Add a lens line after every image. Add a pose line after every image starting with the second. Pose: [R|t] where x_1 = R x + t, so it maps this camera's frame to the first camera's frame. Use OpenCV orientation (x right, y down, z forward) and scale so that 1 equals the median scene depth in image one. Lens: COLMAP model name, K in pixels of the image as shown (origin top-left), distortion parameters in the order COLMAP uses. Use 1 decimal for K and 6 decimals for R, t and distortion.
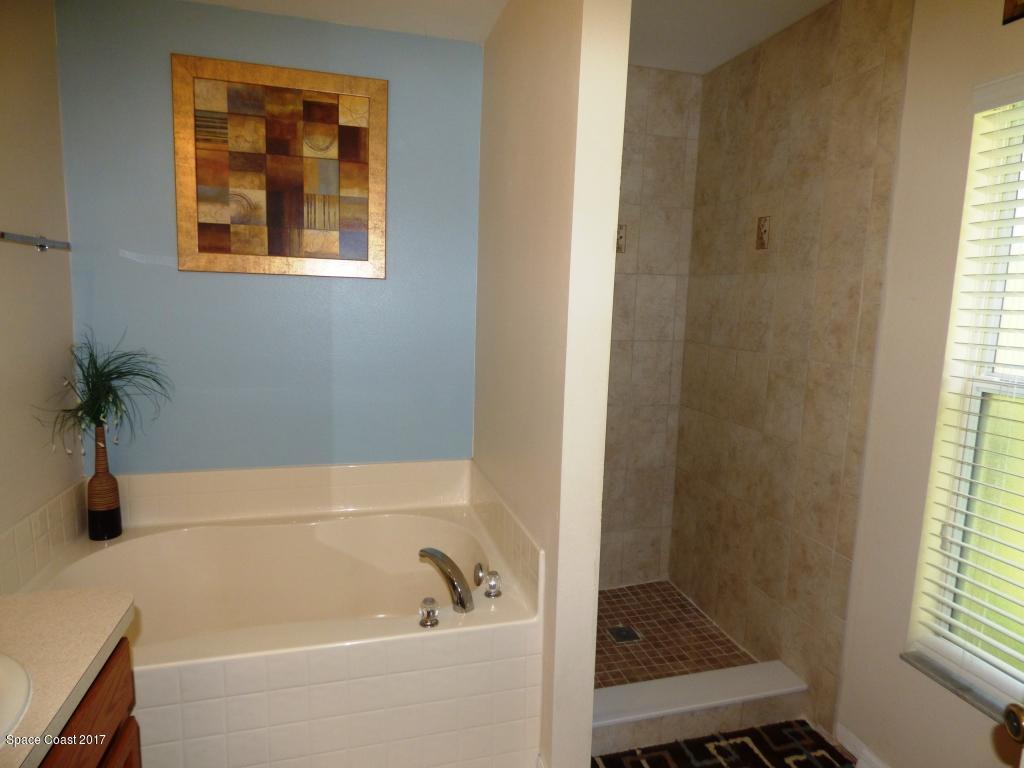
lens RADIAL K [[609.9, 0, 516.5], [0, 609.9, 379.3], [0, 0, 1]] dist [-0.013245, -0.000734]
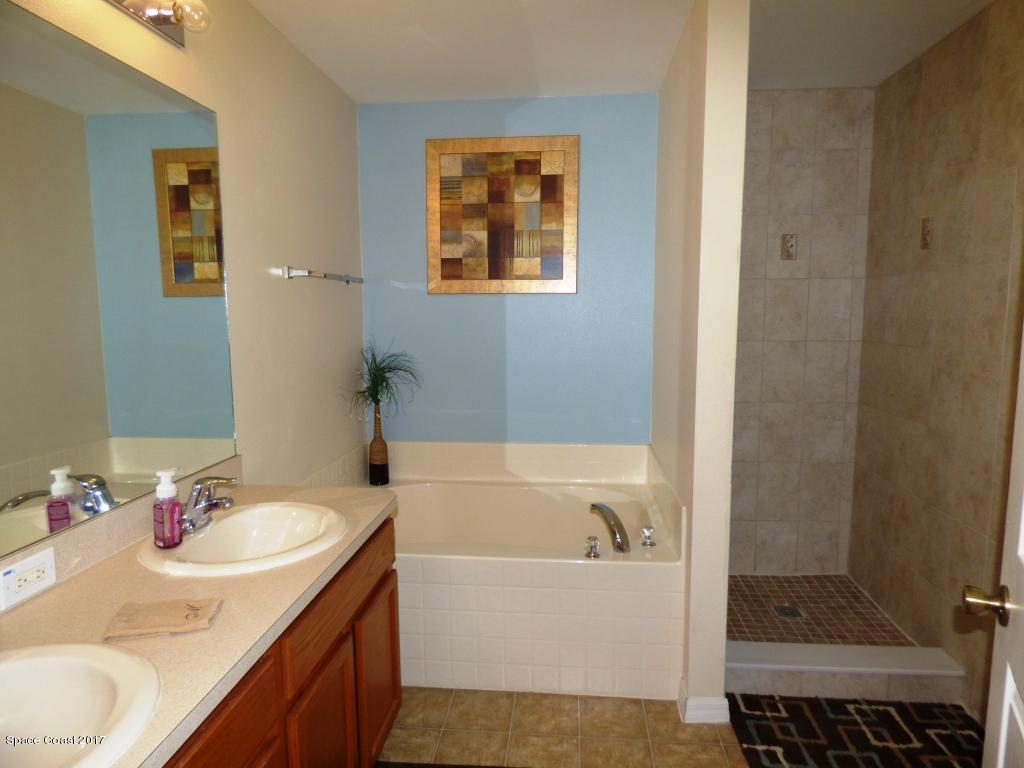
lens RADIAL K [[601.3, 0, 515.7], [0, 601.3, 379.0], [0, 0, 1]] dist [-0.048798, 0.002716]
pose [[0.931615, 0.003657, -0.363428, 0.121906], [-0.012826, 0.999657, -0.022818, 0.041665], [0.363220, 0.025919, 0.931343, -0.187312]]
